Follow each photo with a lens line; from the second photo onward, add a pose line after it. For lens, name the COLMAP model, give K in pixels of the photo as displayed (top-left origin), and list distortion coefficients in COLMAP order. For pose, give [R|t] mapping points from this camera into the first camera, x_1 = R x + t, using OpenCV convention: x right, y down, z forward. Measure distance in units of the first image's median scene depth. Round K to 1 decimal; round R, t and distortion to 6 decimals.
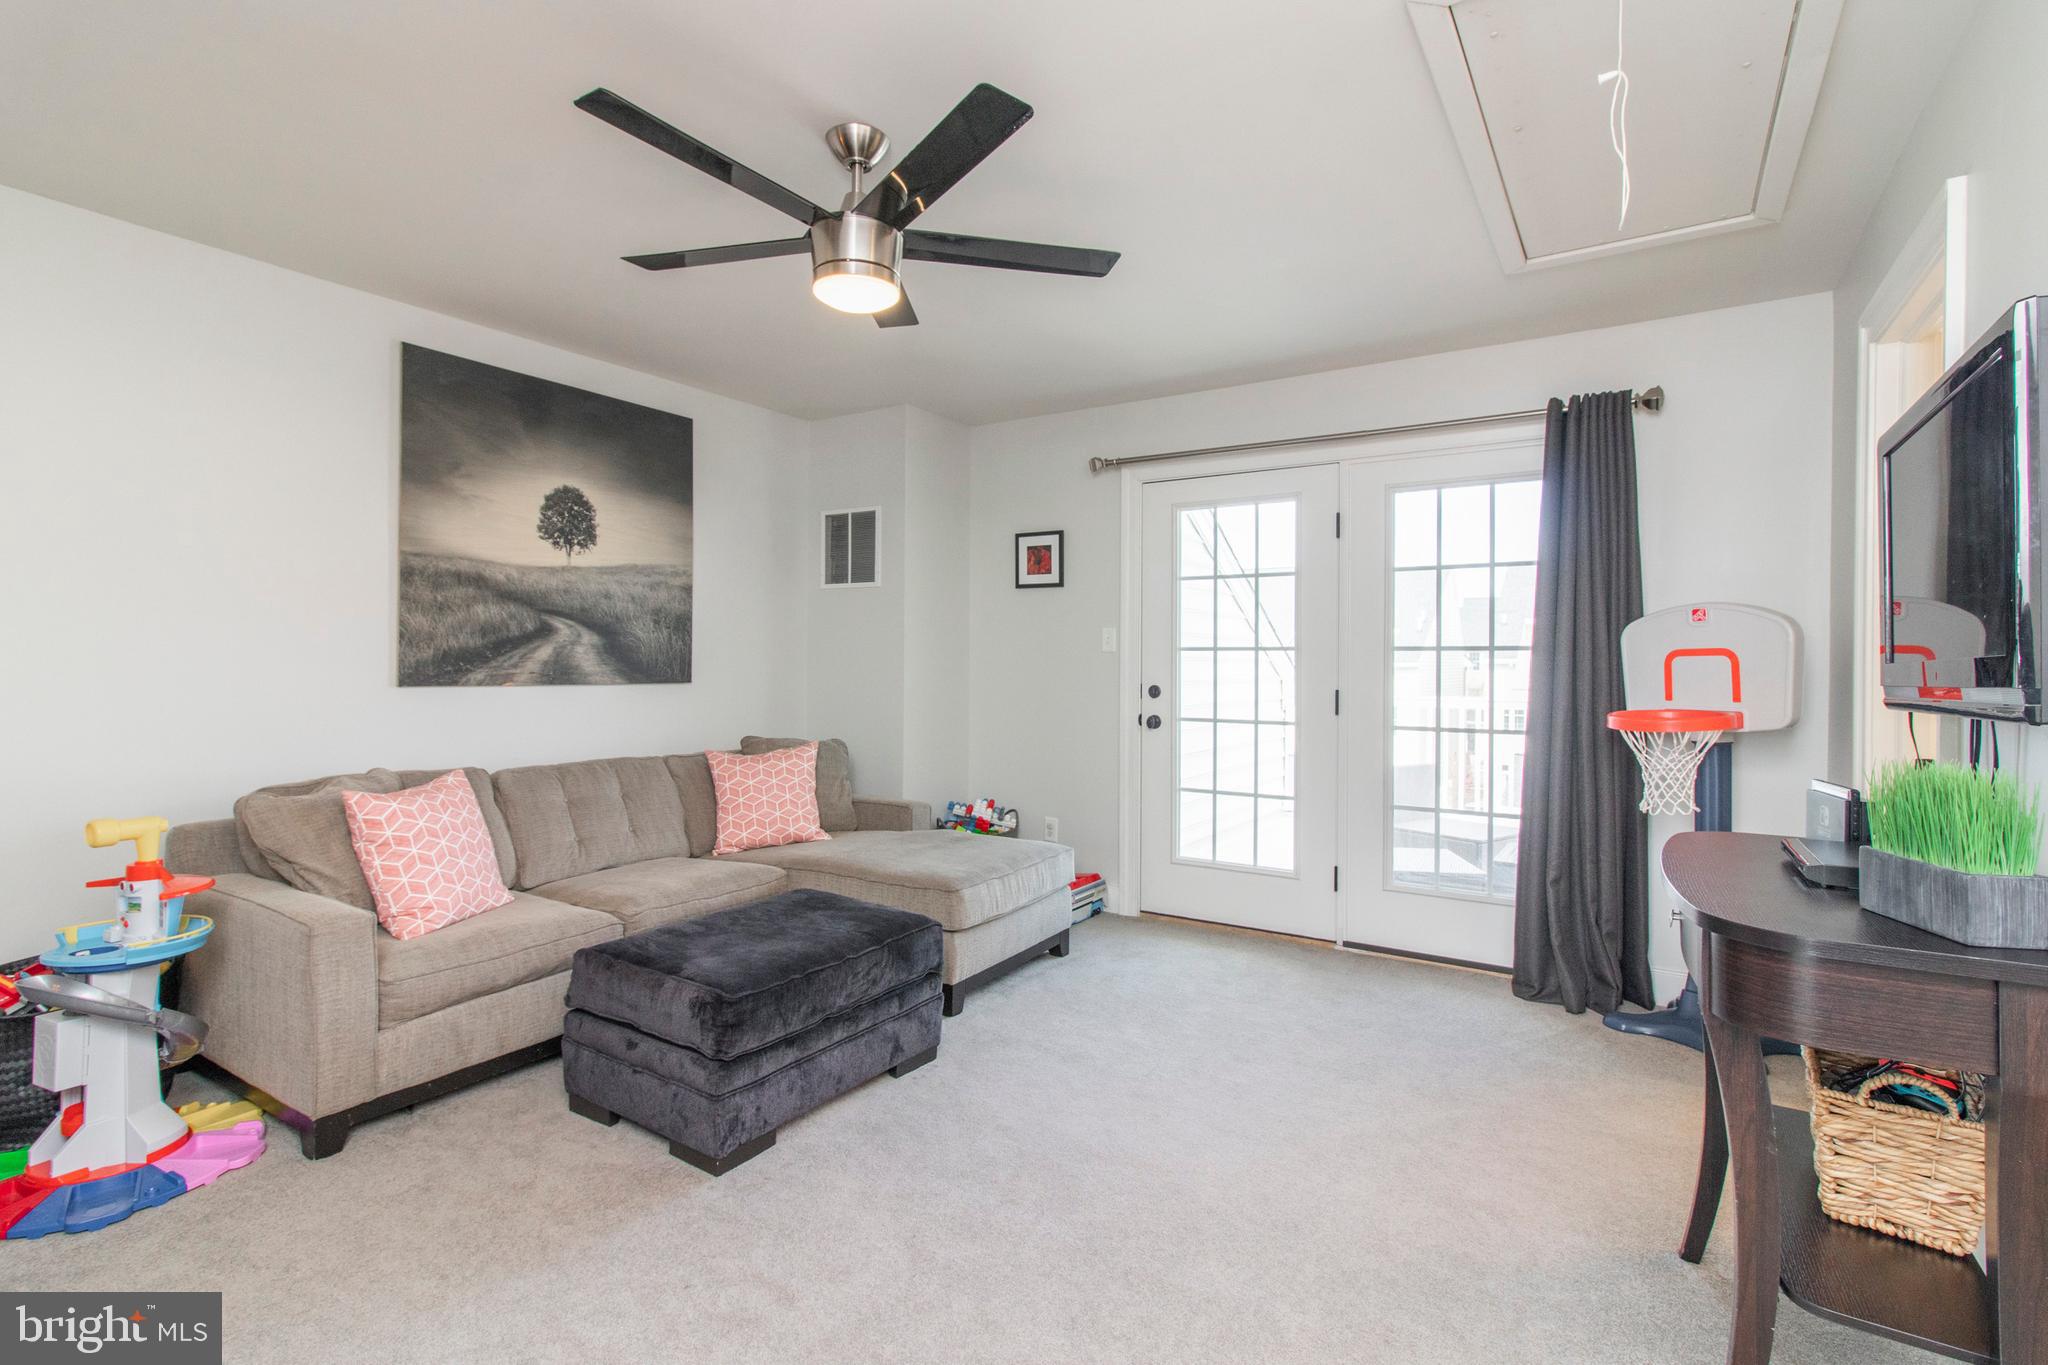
lens RADIAL K [[945.1, 0, 1043.6], [0, 945.1, 675.2], [0, 0, 1]] dist [-0.000934, 0.000117]
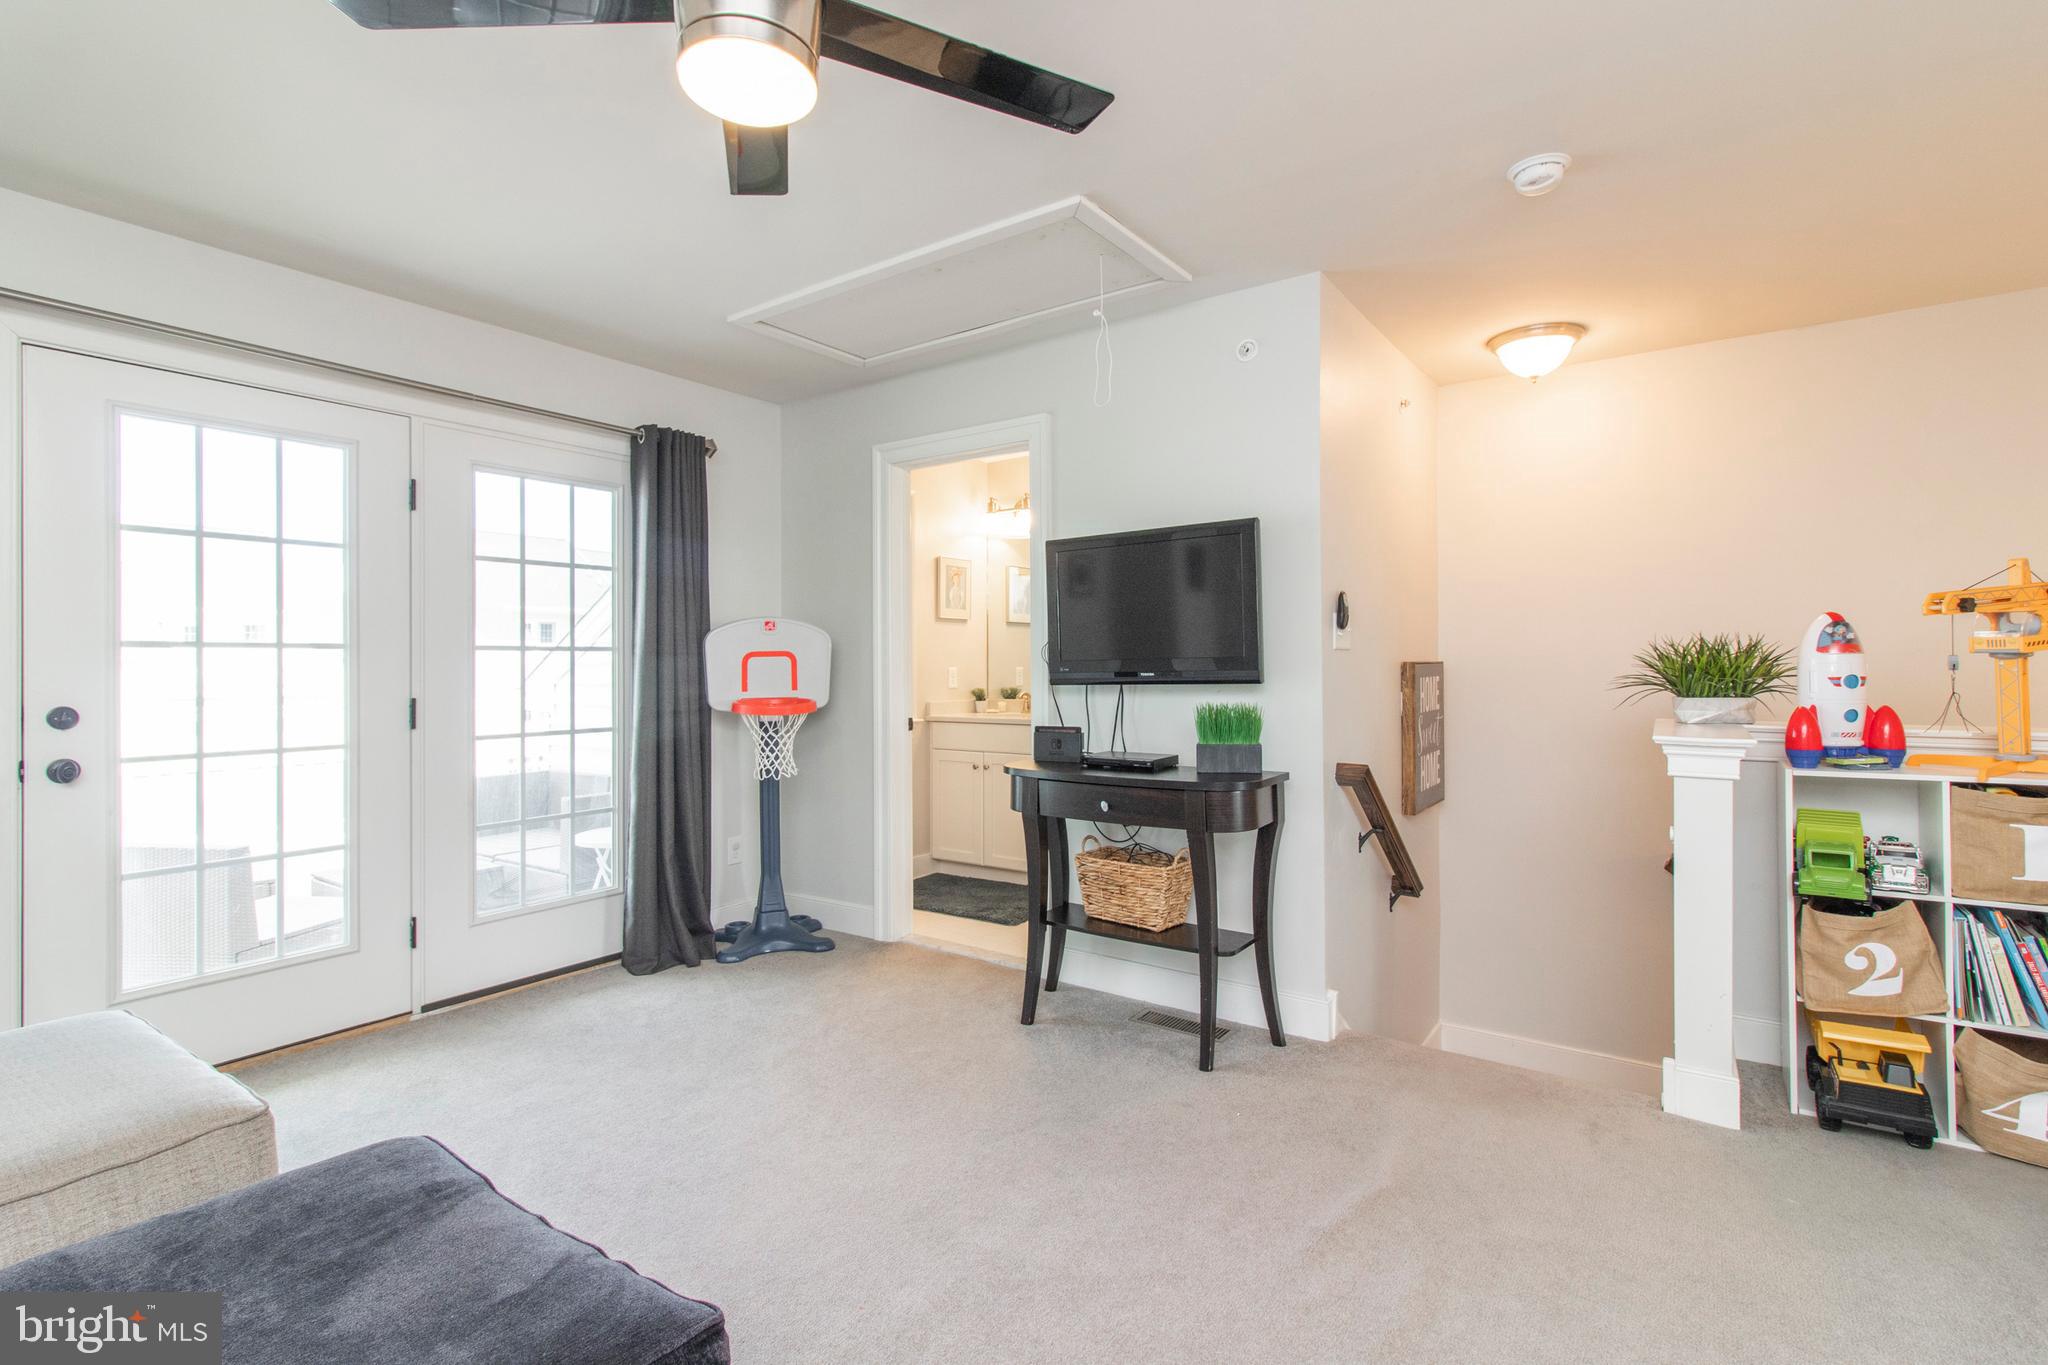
lens RADIAL K [[936.3, 0, 1019.0], [0, 936.3, 656.7], [0, 0, 1]] dist [0.001270, 0.000885]
pose [[0.065722, -0.001154, 0.997837, -0.468268], [0.016671, 0.999861, 0.000058, -0.011446], [-0.997699, 0.016631, 0.065732, 0.443391]]
